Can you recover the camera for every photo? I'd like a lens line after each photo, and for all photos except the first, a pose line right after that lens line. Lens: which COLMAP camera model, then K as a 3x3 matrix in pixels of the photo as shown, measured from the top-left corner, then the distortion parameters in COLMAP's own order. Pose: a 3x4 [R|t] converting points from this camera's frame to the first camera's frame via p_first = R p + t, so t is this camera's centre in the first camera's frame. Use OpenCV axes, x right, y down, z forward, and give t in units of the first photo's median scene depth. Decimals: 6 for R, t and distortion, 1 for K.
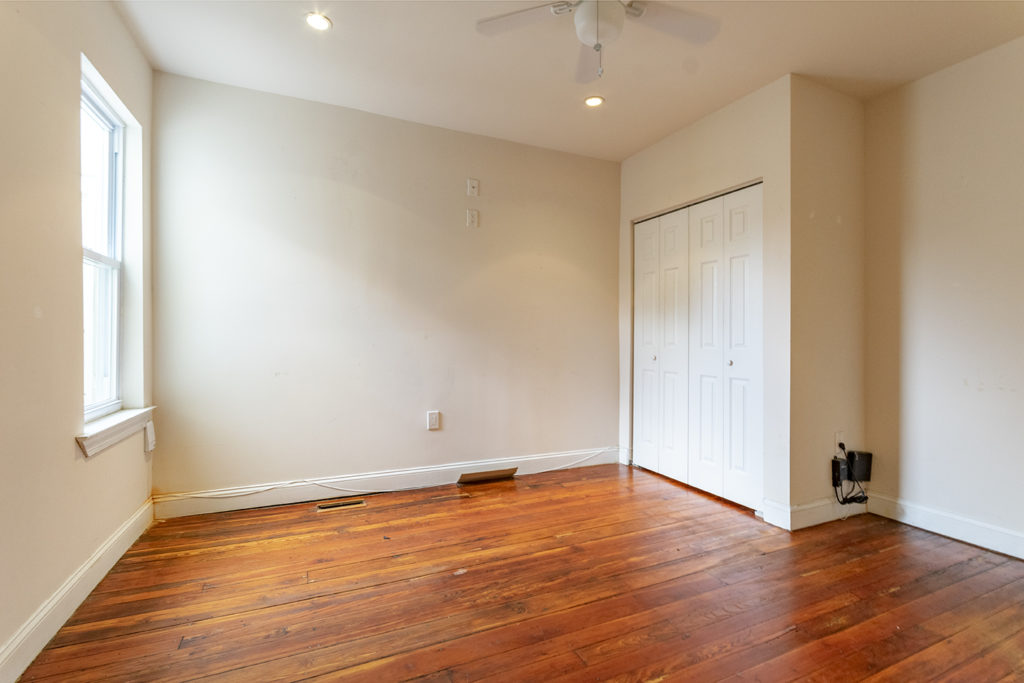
lens RADIAL K [[450.9, 0, 506.3], [0, 450.9, 339.9], [0, 0, 1]] dist [-0.001336, 0.000581]
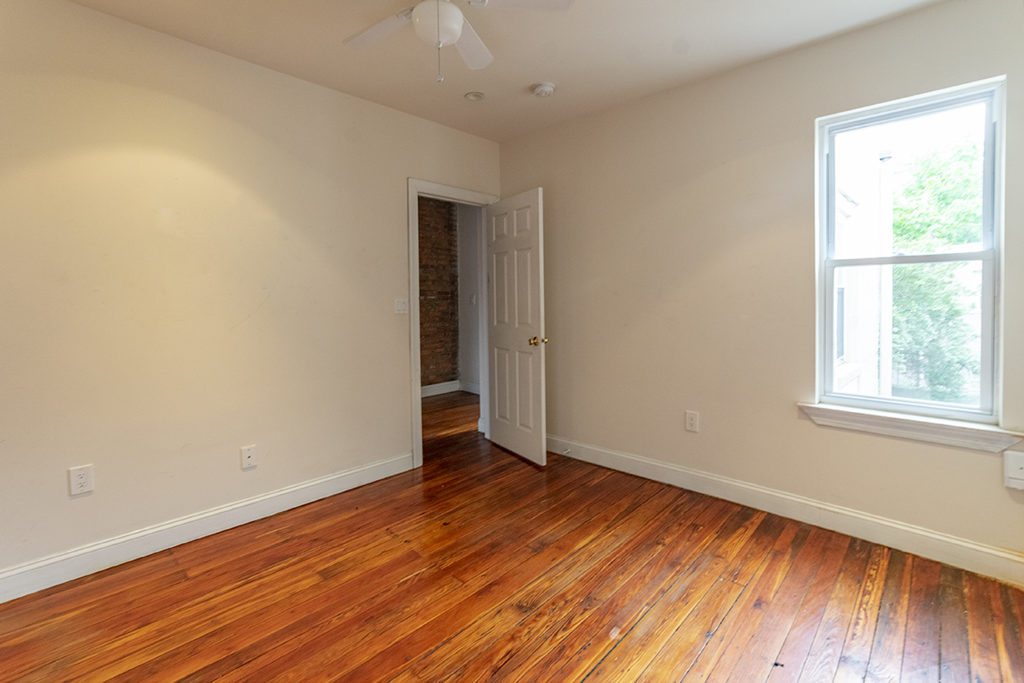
lens RADIAL K [[450.9, 0, 506.3], [0, 450.9, 339.9], [0, 0, 1]] dist [-0.001336, 0.000581]
pose [[-0.925634, 0.030397, -0.377196, 0.421451], [-0.002069, 0.996347, 0.085370, -0.106402], [0.378413, 0.079801, -0.922190, 1.822011]]
